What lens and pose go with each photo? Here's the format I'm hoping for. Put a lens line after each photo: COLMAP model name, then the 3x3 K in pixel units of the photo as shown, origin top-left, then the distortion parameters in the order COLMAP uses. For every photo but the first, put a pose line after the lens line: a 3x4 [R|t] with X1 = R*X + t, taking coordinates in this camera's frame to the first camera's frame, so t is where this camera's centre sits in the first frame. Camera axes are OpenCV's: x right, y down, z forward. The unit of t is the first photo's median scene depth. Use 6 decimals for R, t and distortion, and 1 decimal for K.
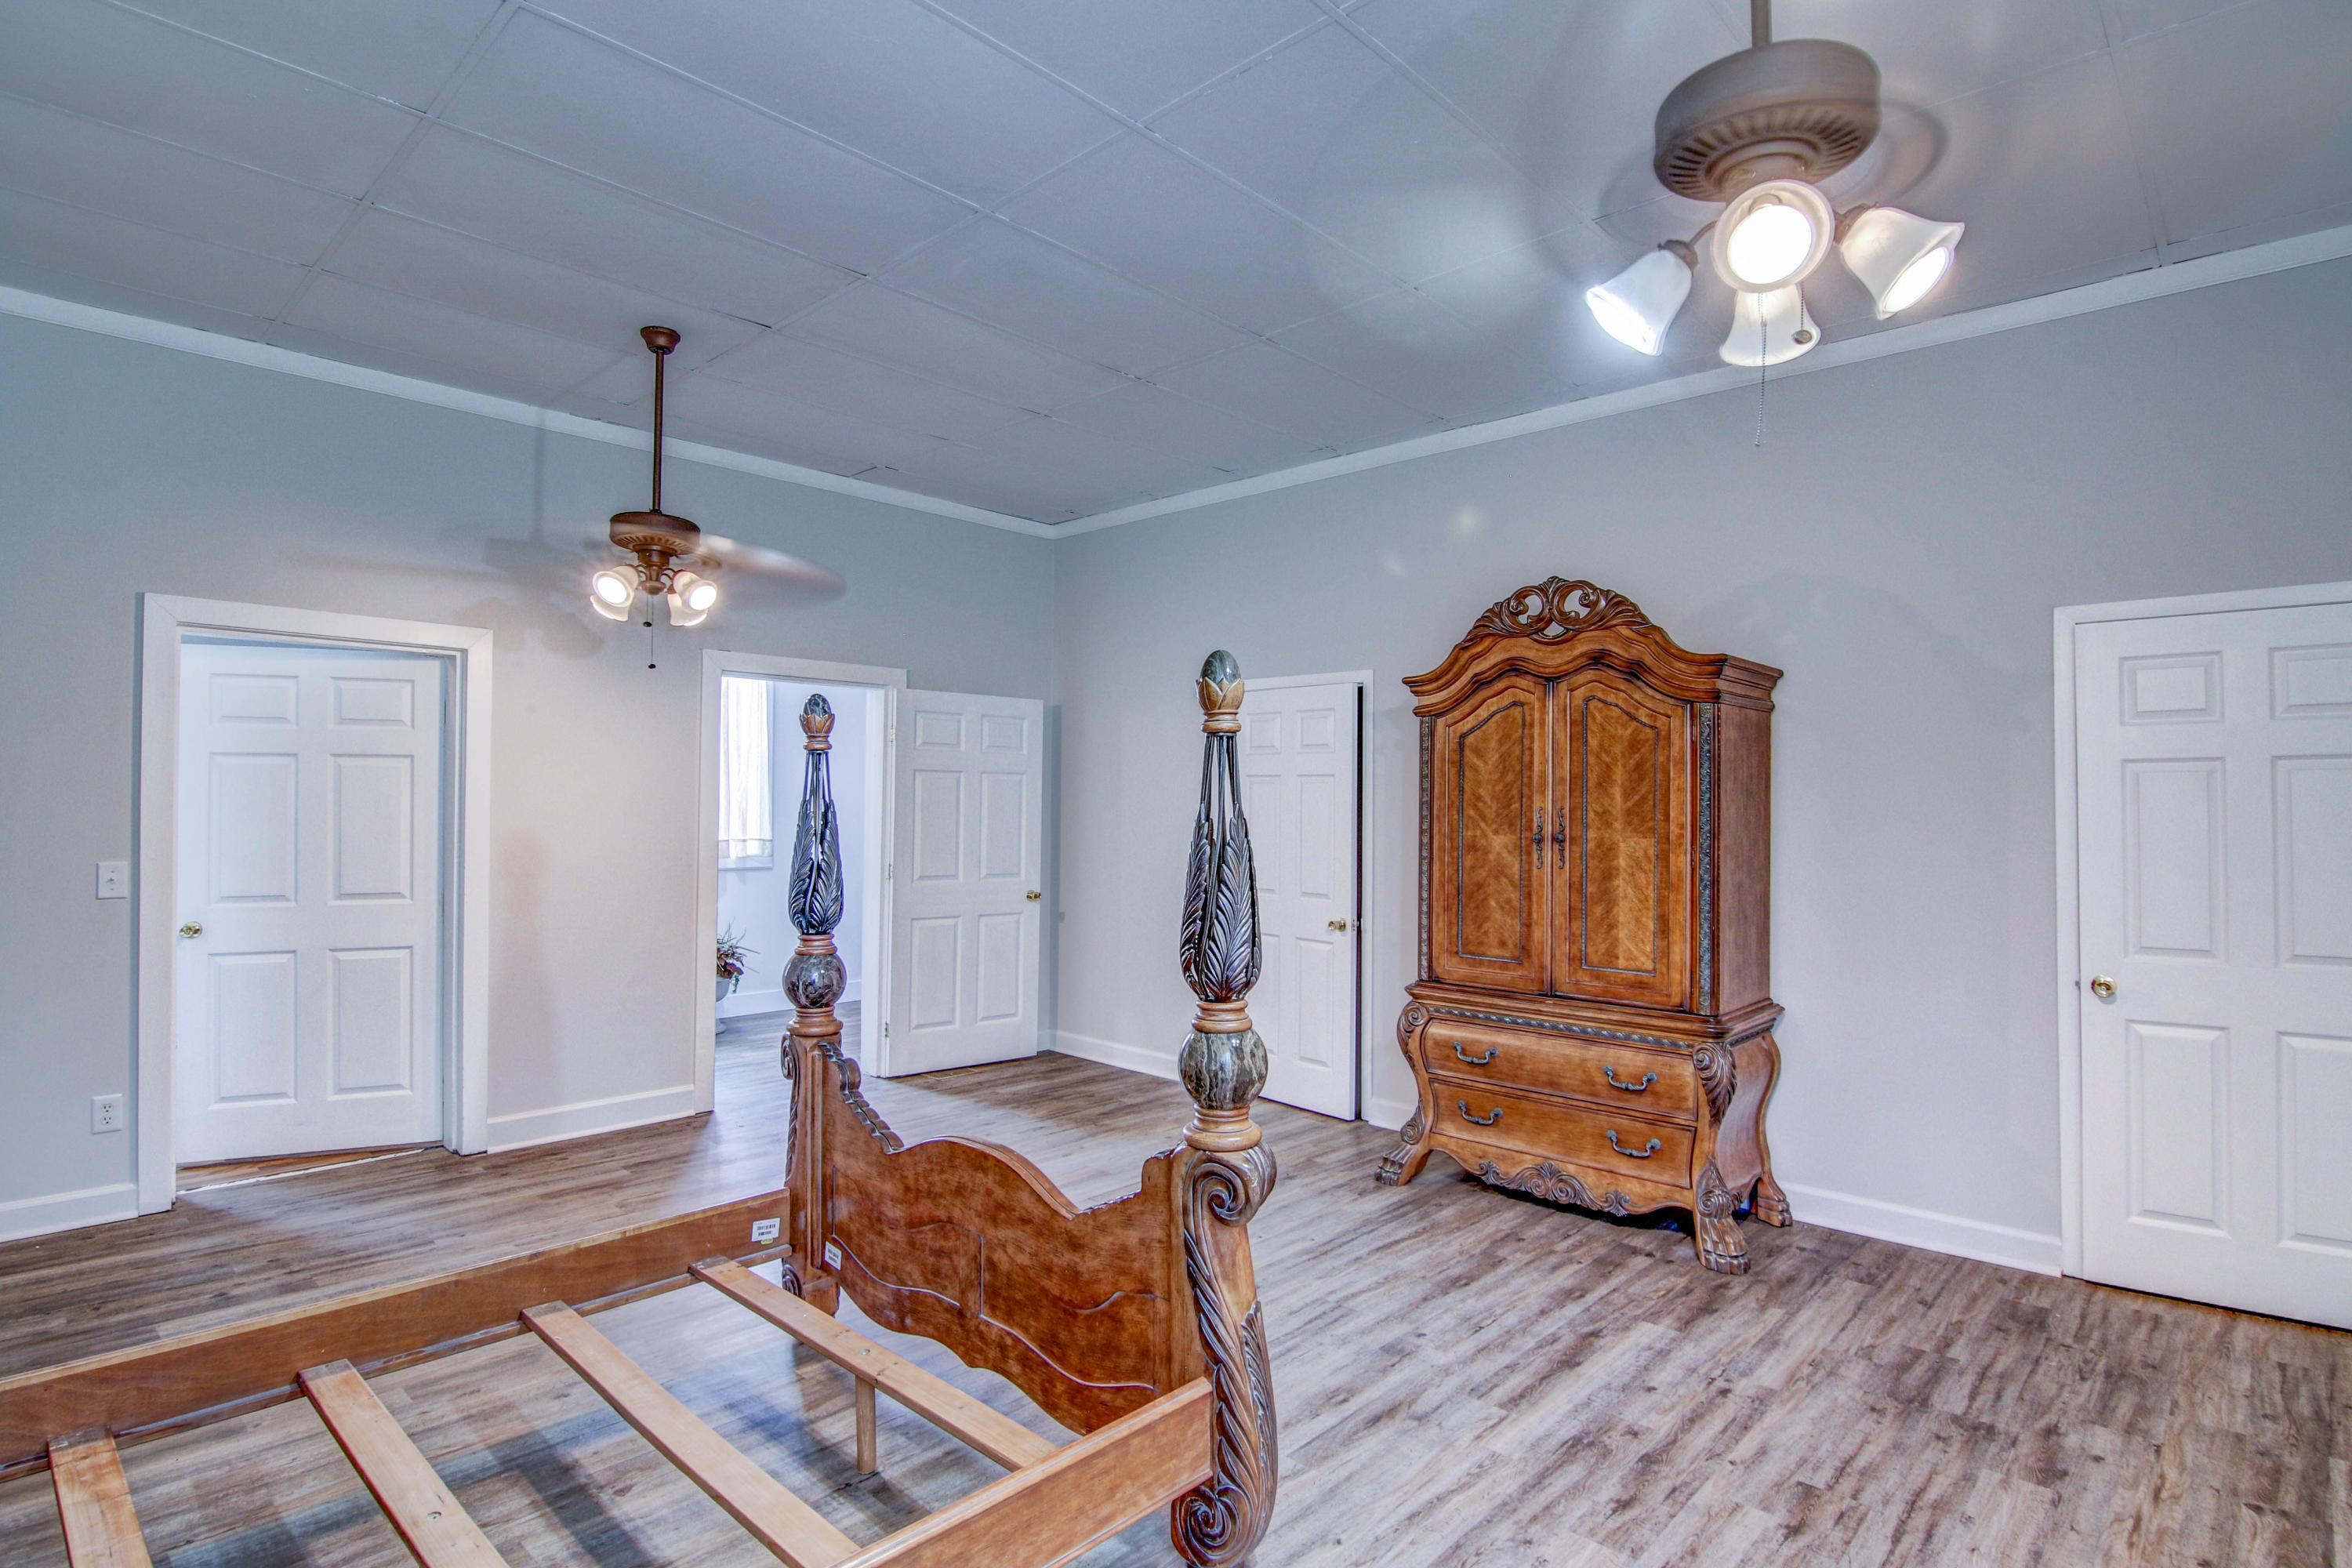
lens RADIAL K [[1193.6, 0, 1187.1], [0, 1193.6, 782.7], [0, 0, 1]] dist [-0.012374, -0.004074]
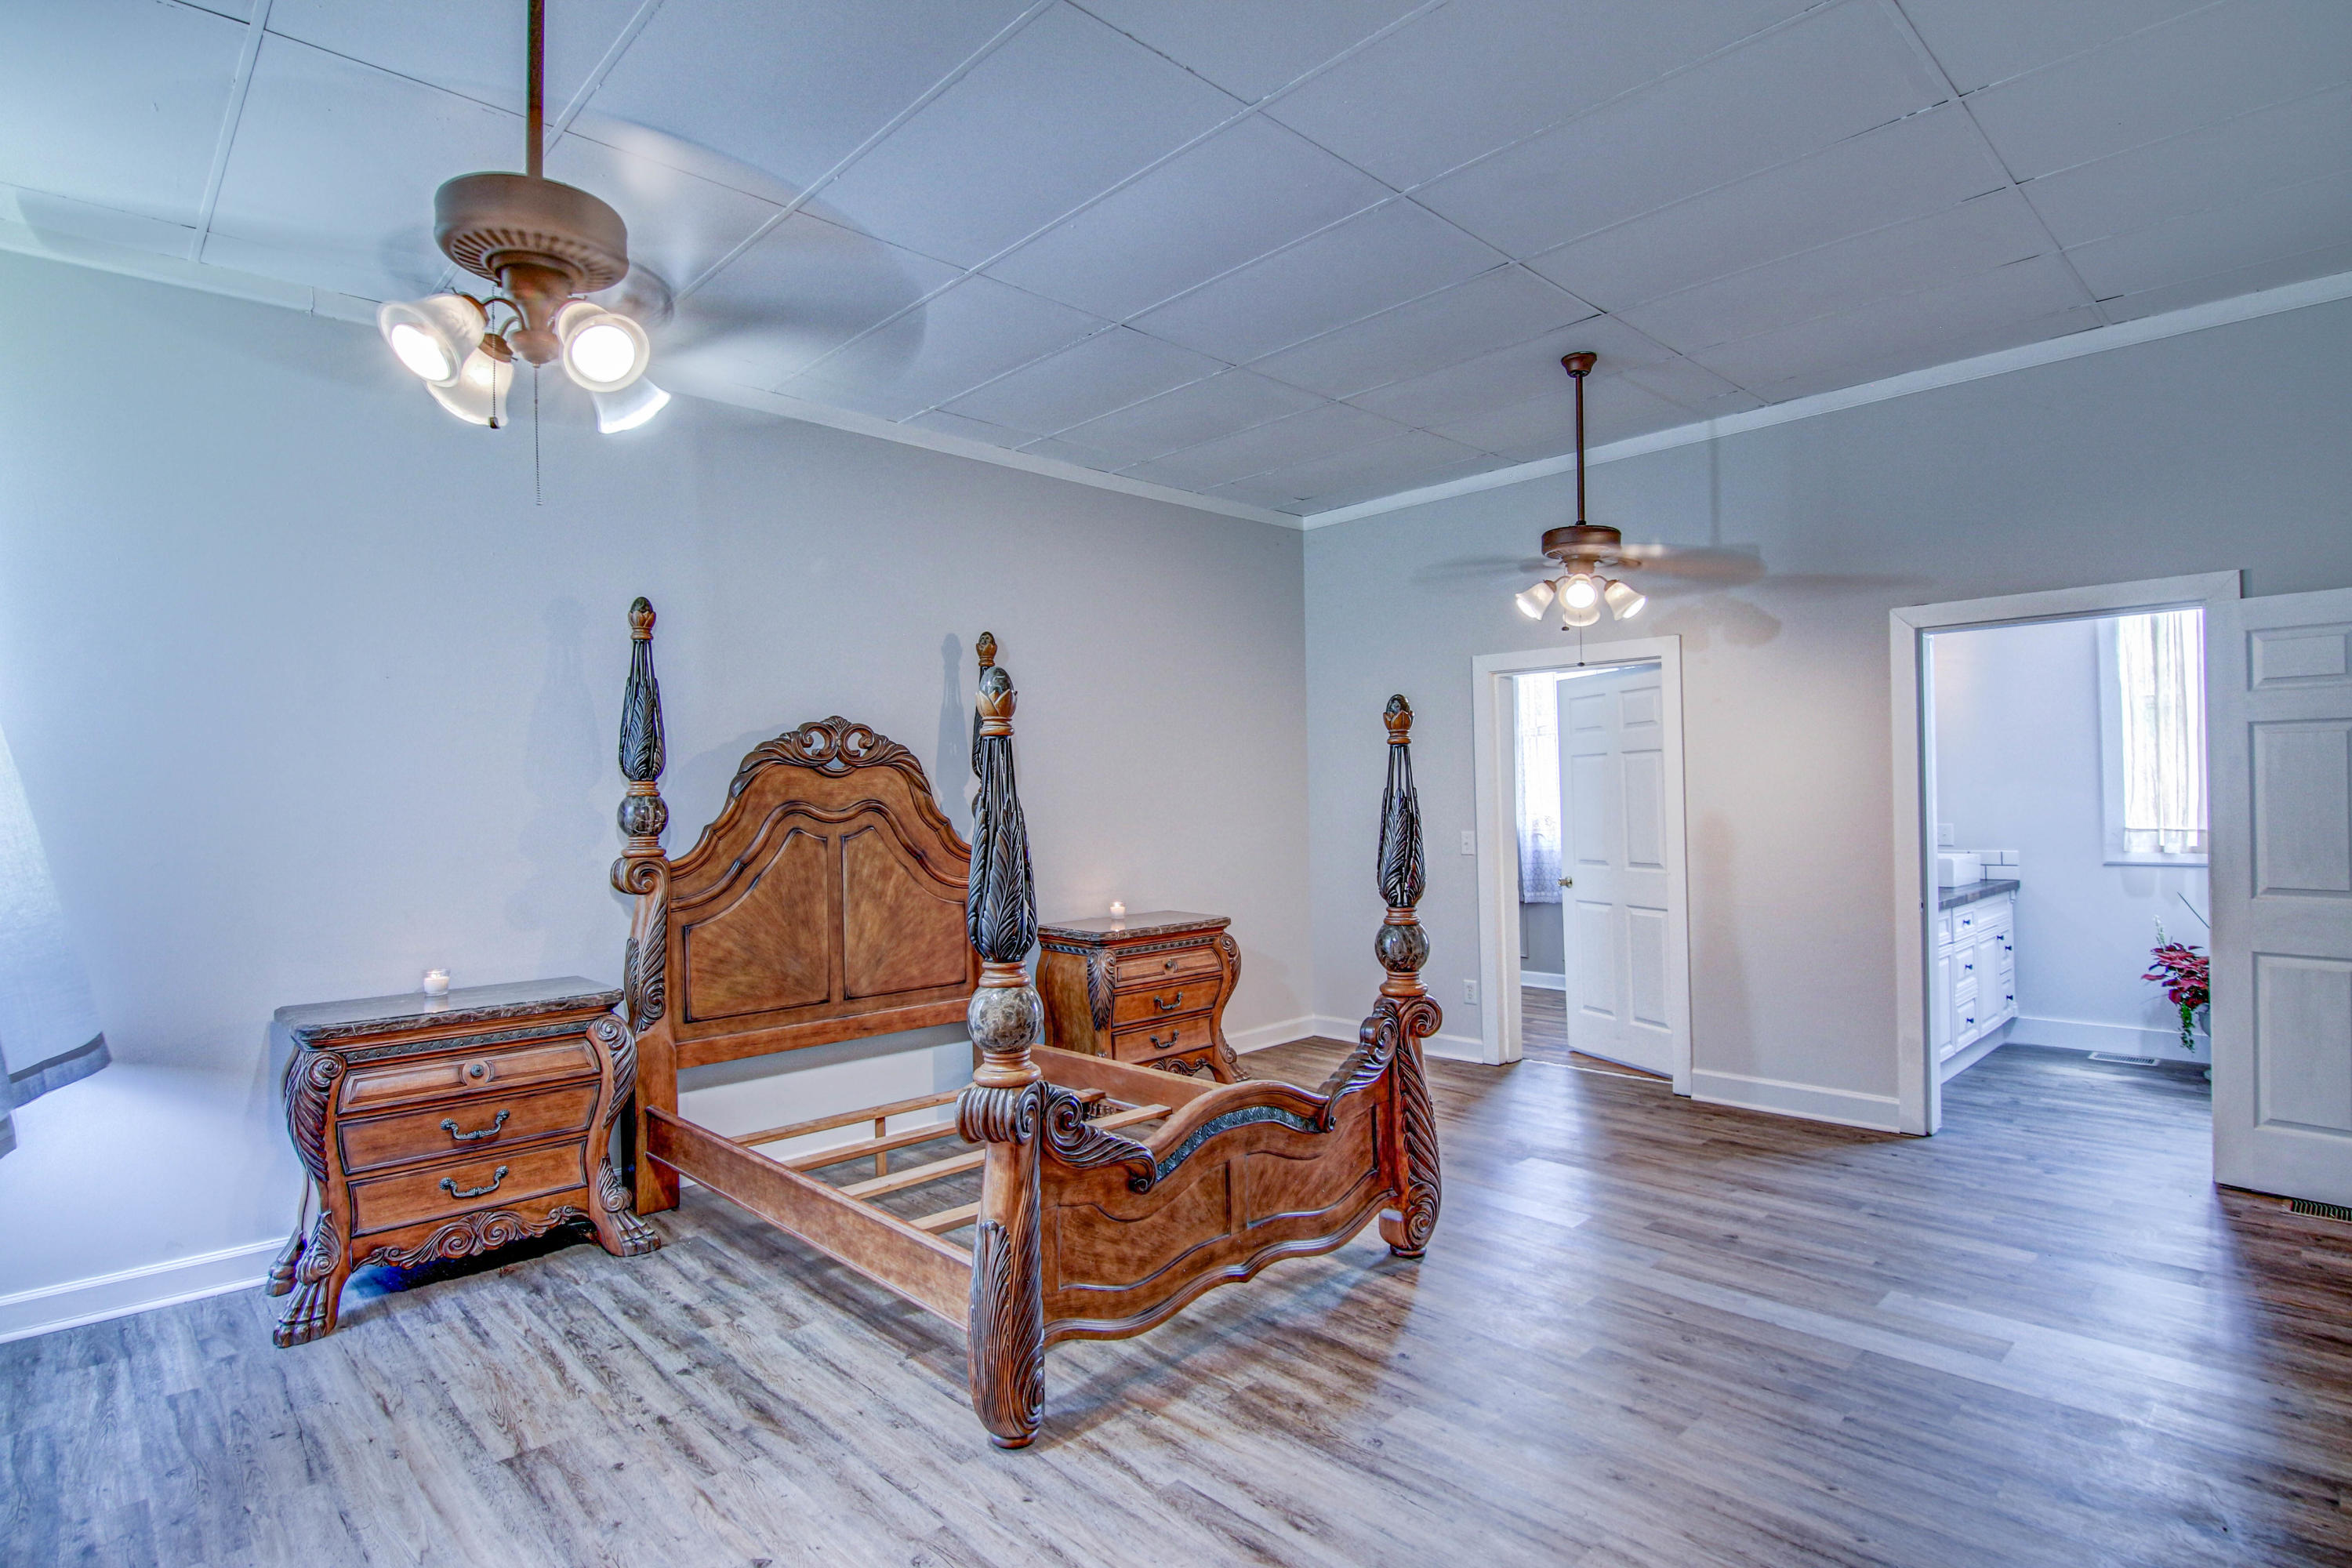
lens RADIAL K [[1193.6, 0, 1188.5], [0, 1193.6, 787.4], [0, 0, 1]] dist [-0.012374, -0.004074]
pose [[-0.060984, -0.014302, -0.998036, 0.580724], [0.038867, 0.999105, -0.016693, 0.017093], [0.997382, -0.039808, -0.060374, 0.609245]]
